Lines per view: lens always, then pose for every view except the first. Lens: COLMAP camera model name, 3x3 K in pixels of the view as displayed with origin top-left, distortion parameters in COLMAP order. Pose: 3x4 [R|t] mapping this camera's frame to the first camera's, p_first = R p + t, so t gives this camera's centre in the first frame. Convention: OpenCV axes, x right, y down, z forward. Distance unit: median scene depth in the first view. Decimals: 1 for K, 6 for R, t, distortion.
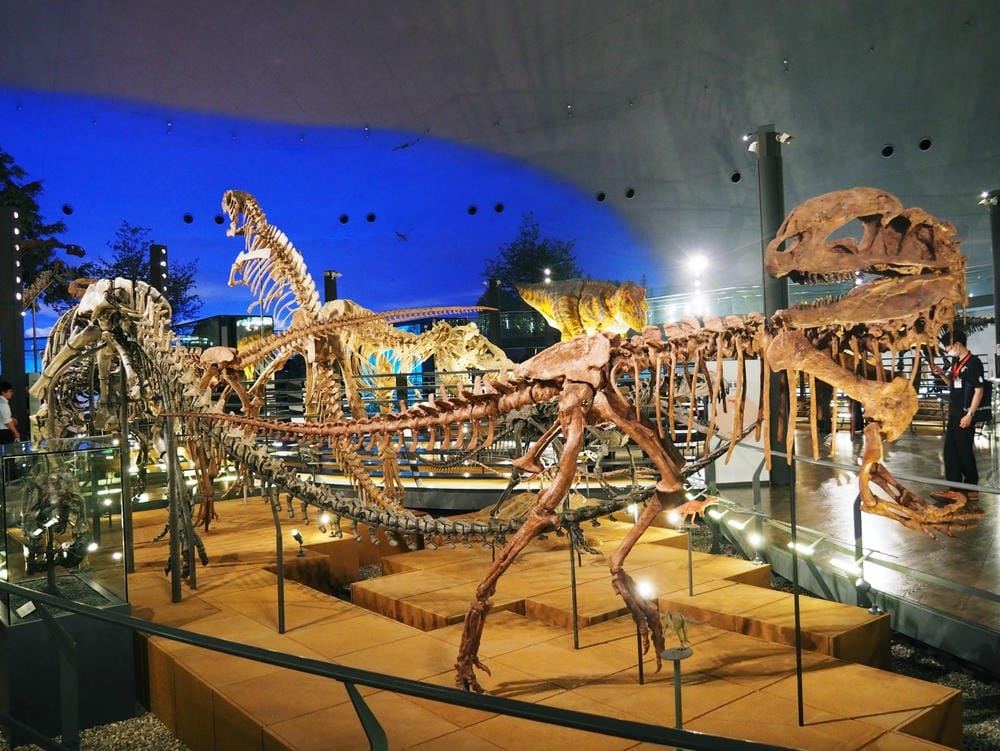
lens RADIAL K [[858.9, 0, 500.9], [0, 858.9, 356.3], [0, 0, 1]] dist [-0.046670, 0.002923]
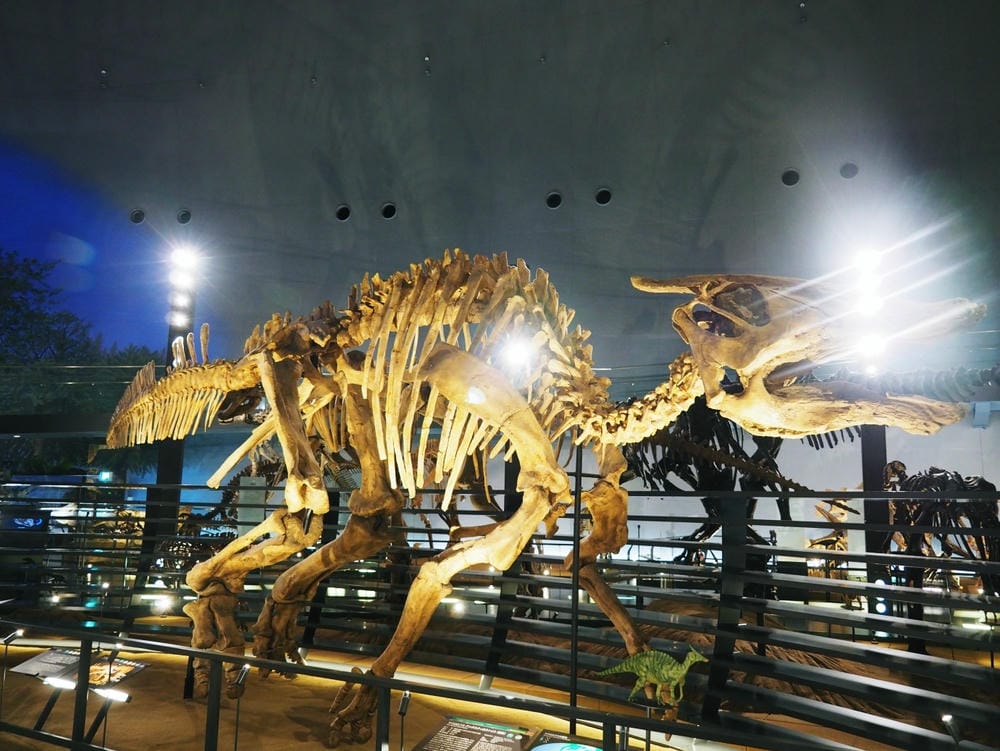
lens RADIAL K [[858.9, 0, 500.9], [0, 858.9, 356.3], [0, 0, 1]] dist [-0.046670, 0.002923]
pose [[0.914288, 0.121948, 0.386273, 0.142317], [-0.061752, 0.984422, -0.164621, 0.005214], [-0.400331, 0.126658, 0.907575, 0.352846]]
